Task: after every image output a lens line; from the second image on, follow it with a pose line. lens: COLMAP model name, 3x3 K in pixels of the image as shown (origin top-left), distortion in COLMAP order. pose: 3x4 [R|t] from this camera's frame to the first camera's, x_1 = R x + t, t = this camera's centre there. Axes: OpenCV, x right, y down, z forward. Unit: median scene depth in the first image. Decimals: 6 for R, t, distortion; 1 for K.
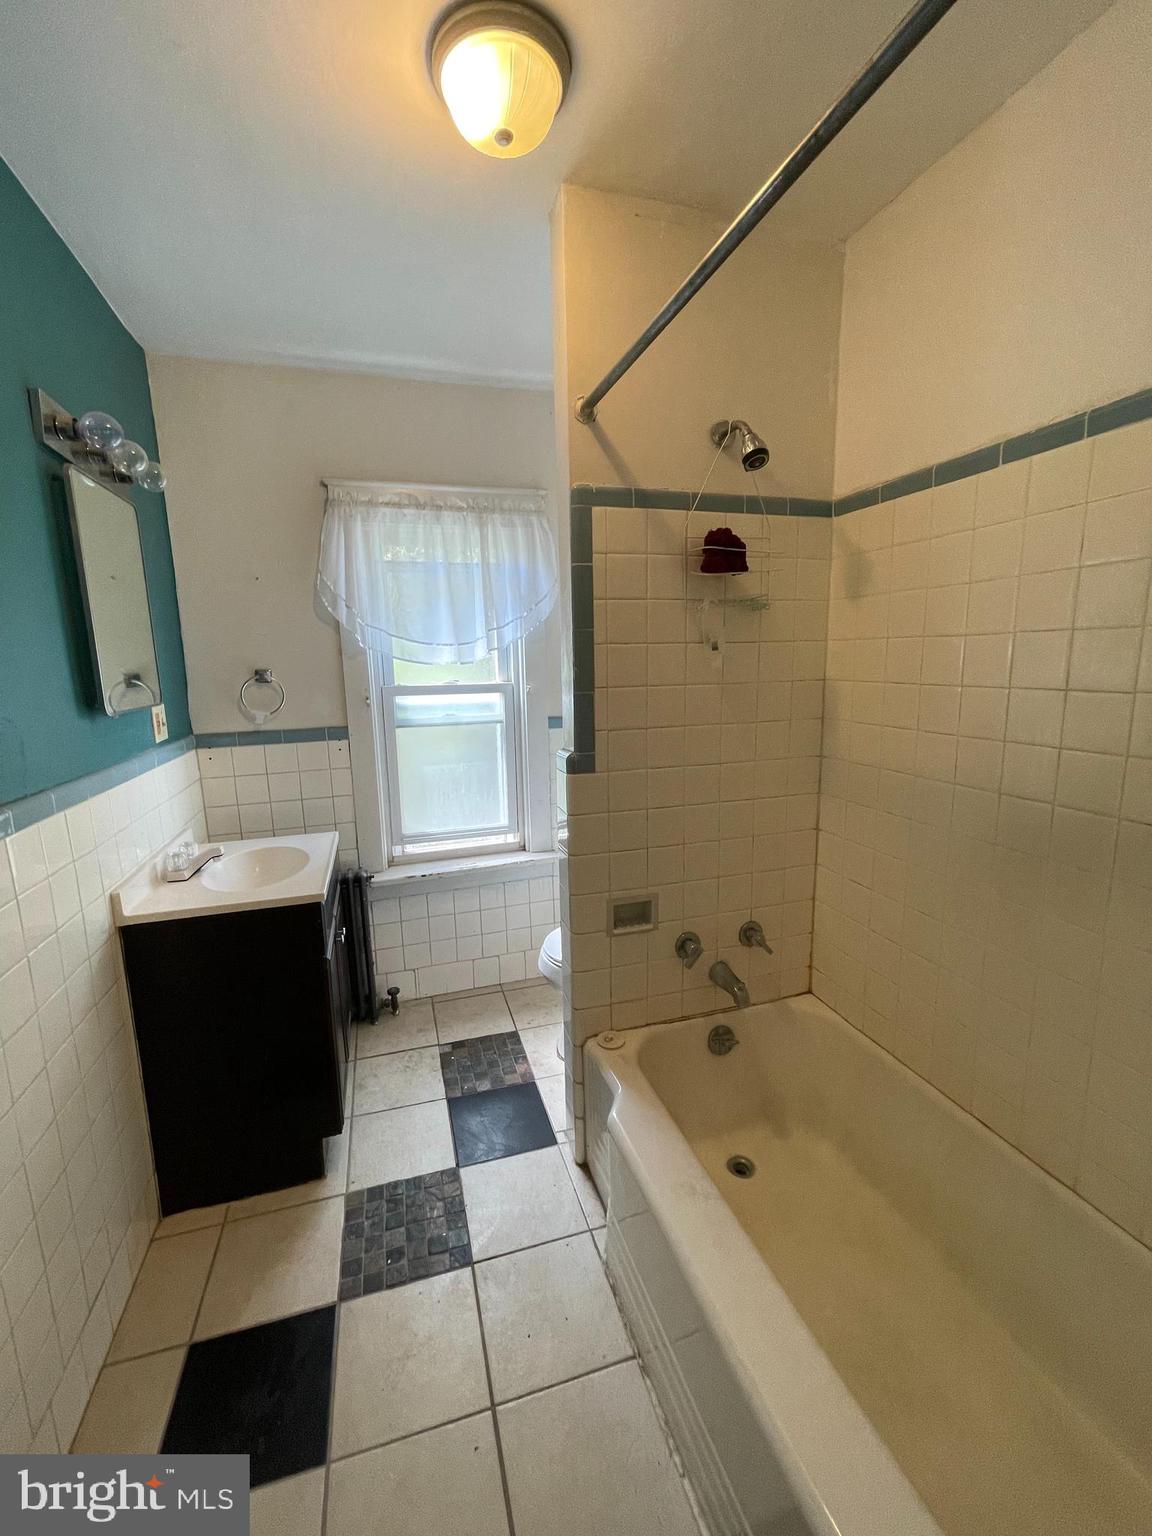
lens RADIAL K [[623.5, 0, 571.5], [0, 623.5, 764.9], [0, 0, 1]] dist [-0.002147, 0.003292]
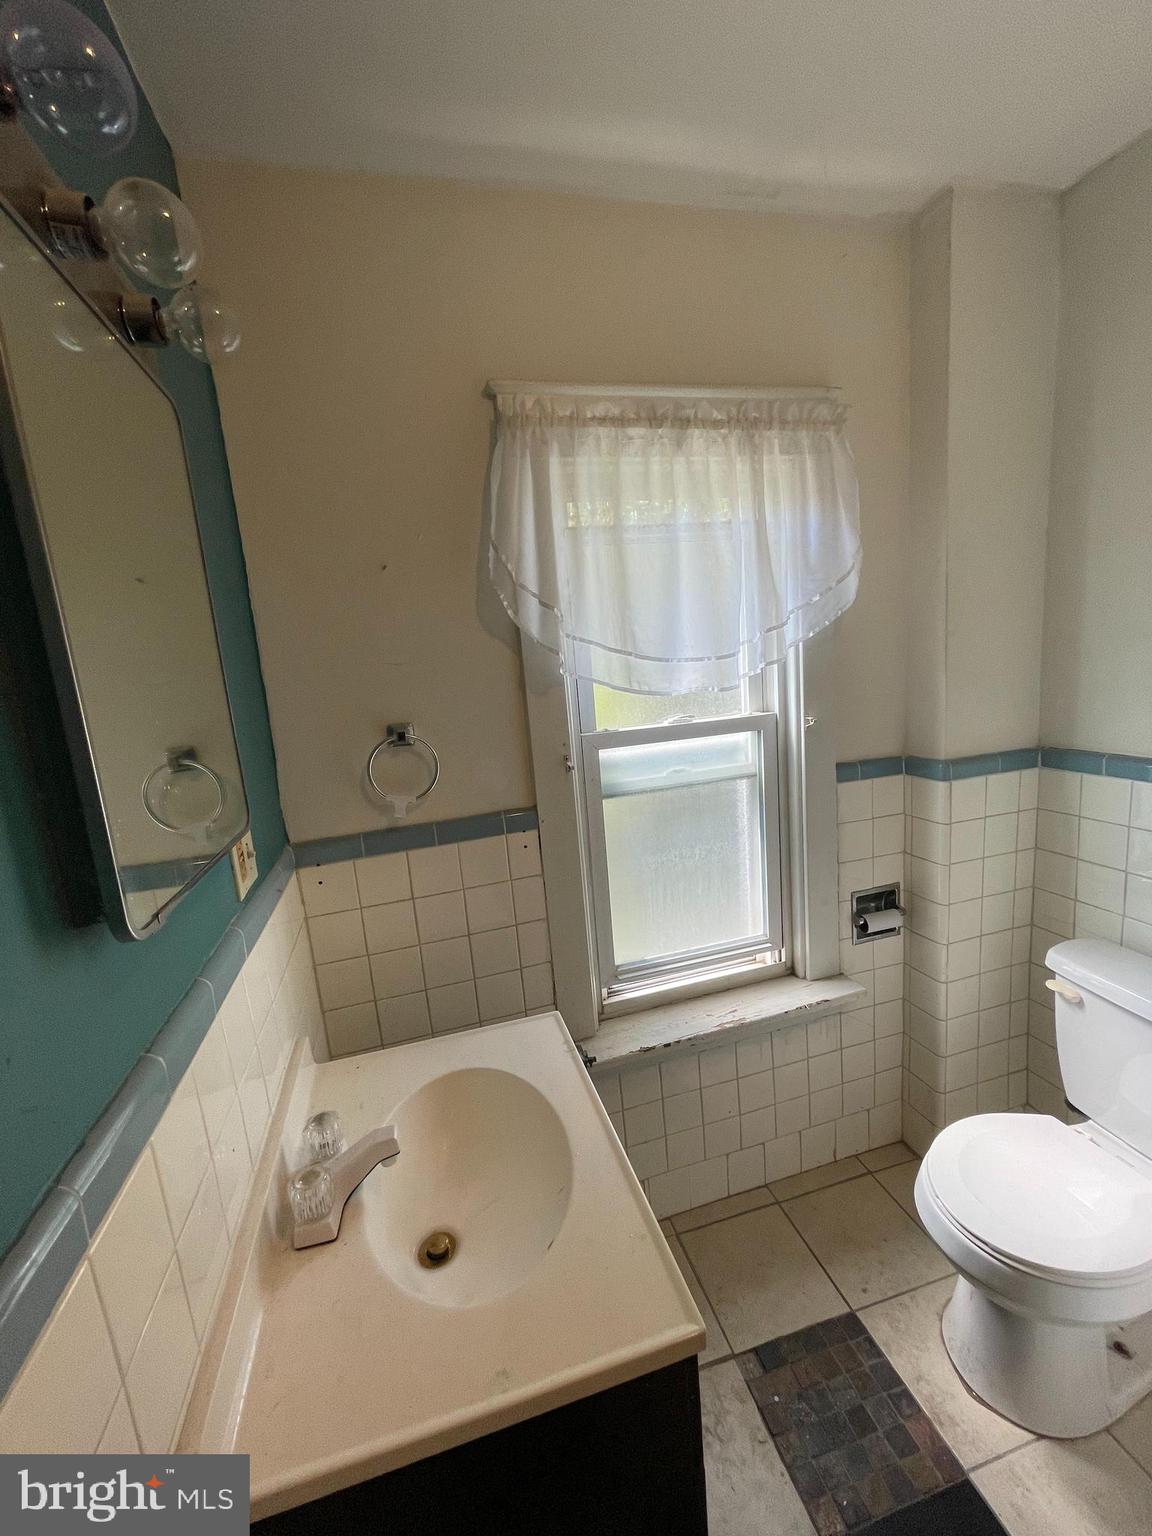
lens RADIAL K [[619.7, 0, 576.0], [0, 619.7, 768.0], [0, 0, 1]] dist [-0.001395, -0.000214]
pose [[0.997463, -0.057908, -0.041399, -0.314157], [0.057759, 0.998319, -0.004787, -0.100622], [0.041606, 0.002384, 0.999131, 0.436895]]
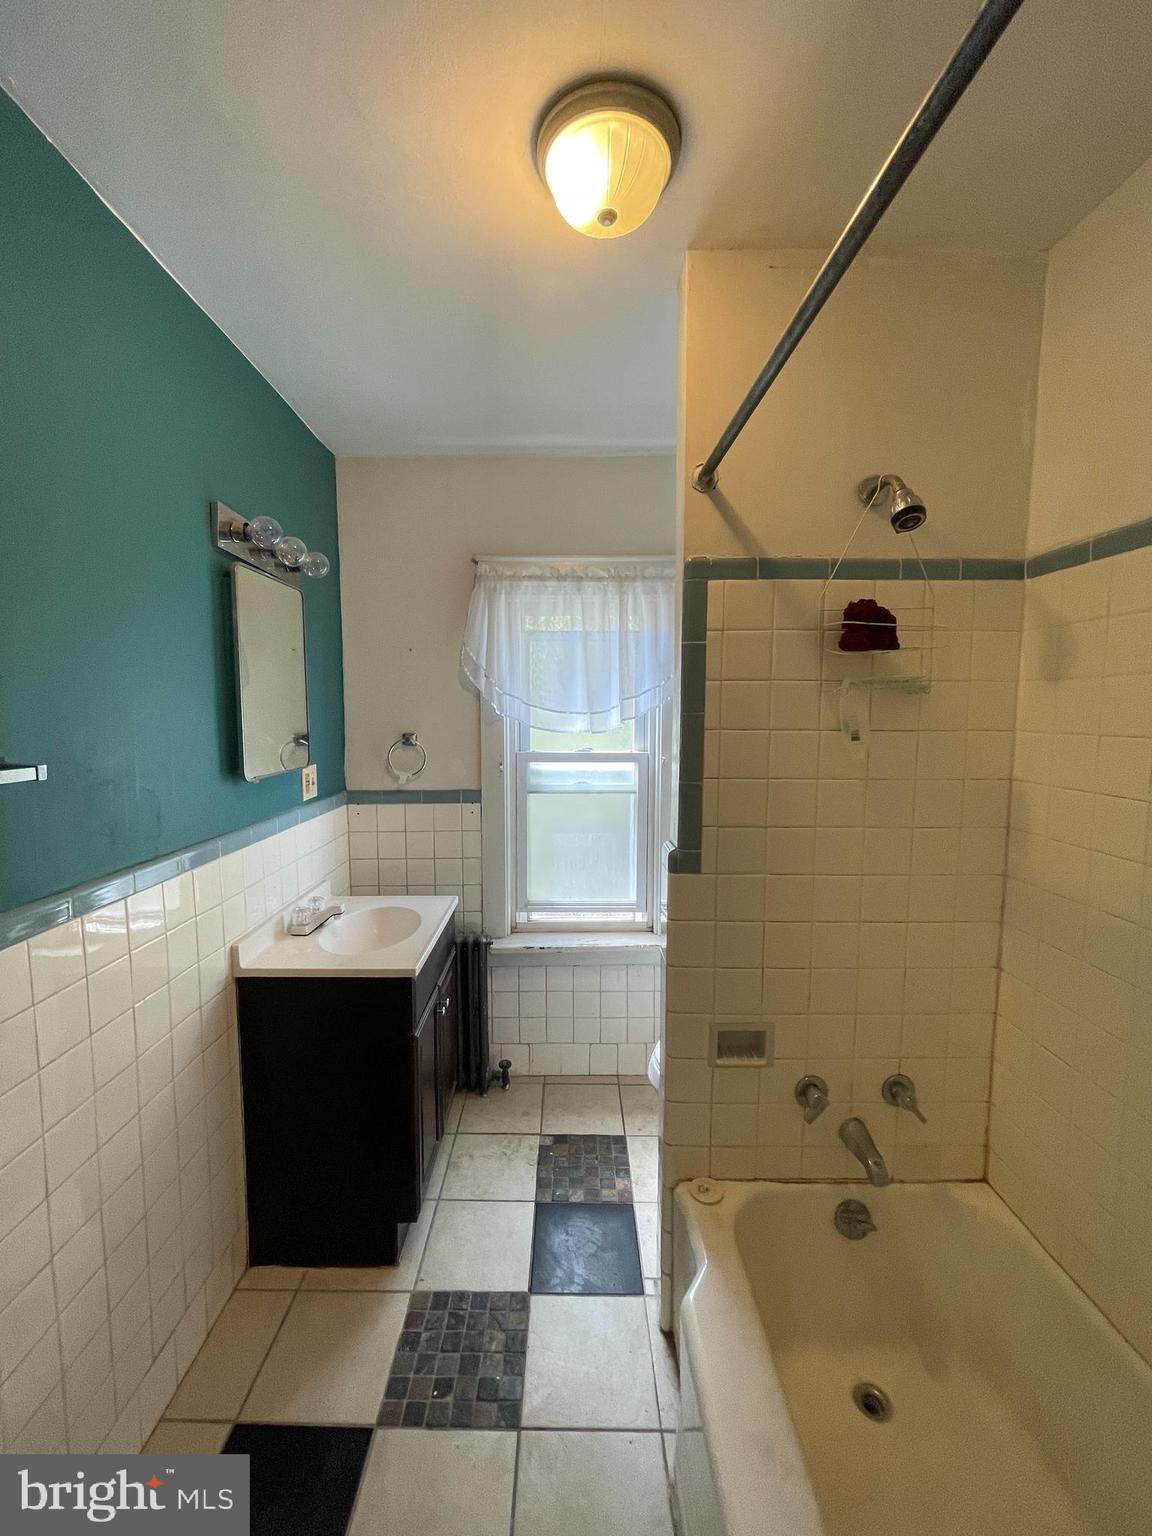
lens RADIAL K [[623.5, 0, 571.5], [0, 623.5, 764.9], [0, 0, 1]] dist [-0.002147, 0.003292]
pose [[0.957016, 0.049329, -0.285810, 0.076366], [-0.071297, 0.995205, -0.066967, -0.048530], [0.281136, 0.084466, 0.955944, 0.068291]]
